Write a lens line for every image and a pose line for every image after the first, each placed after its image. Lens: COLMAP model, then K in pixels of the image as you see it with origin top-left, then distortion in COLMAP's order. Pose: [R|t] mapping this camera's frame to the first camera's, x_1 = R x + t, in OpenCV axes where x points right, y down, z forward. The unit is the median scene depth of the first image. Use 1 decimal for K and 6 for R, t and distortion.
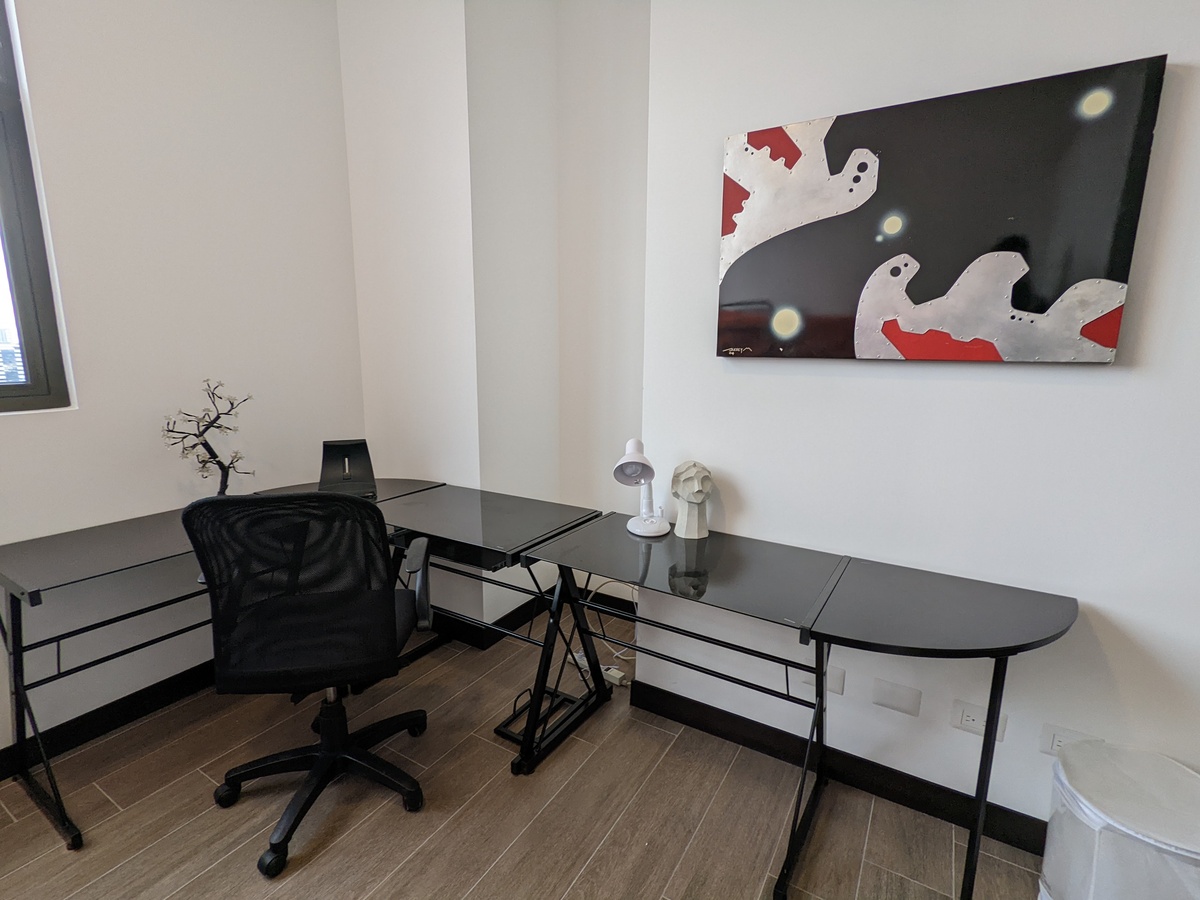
lens RADIAL K [[571.2, 0, 601.8], [0, 571.2, 453.6], [0, 0, 1]] dist [0.002877, -0.001164]
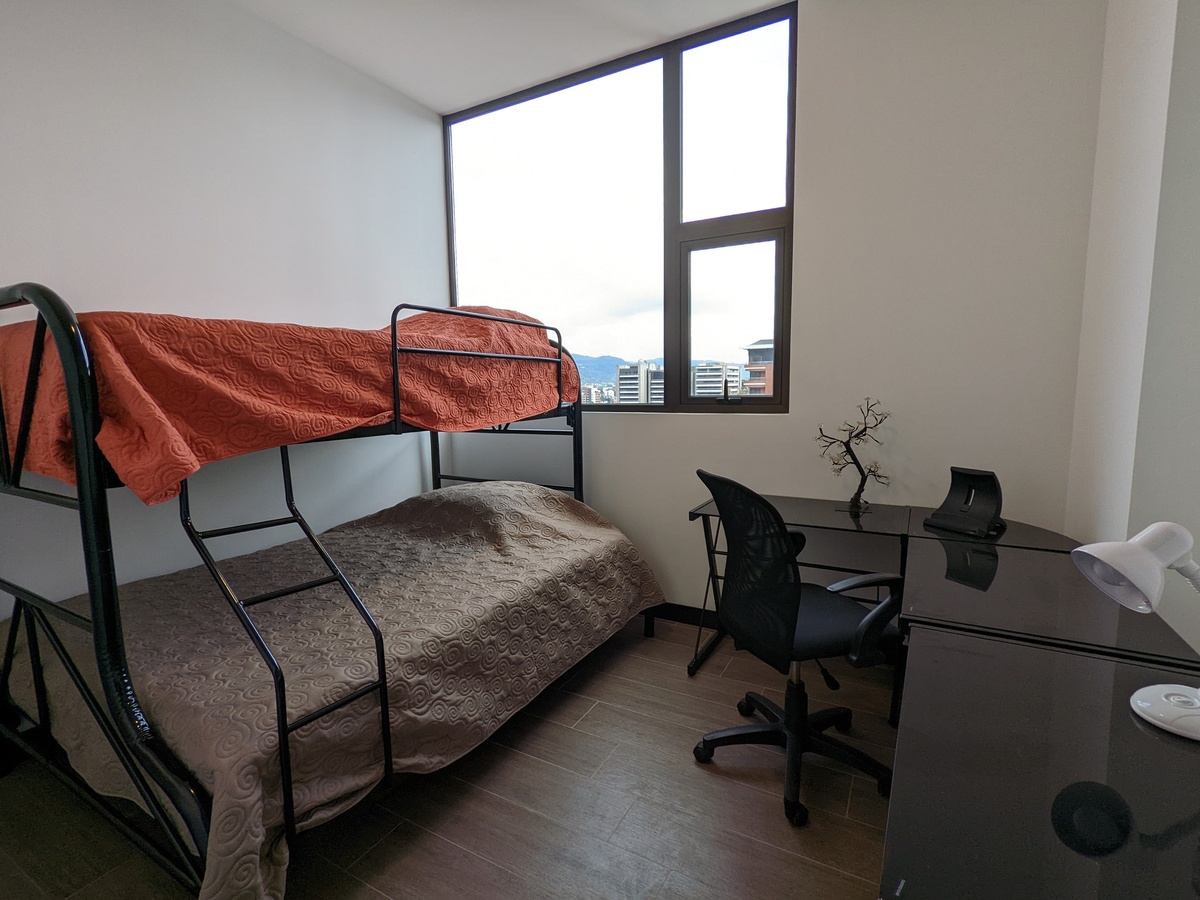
lens RADIAL K [[571.2, 0, 596.7], [0, 571.2, 447.5], [0, 0, 1]] dist [0.002877, -0.001164]
pose [[0.024398, 0.098468, -0.994841, 0.491842], [-0.169153, 0.981195, 0.092969, -0.045592], [0.985288, 0.166013, 0.040595, 0.426477]]
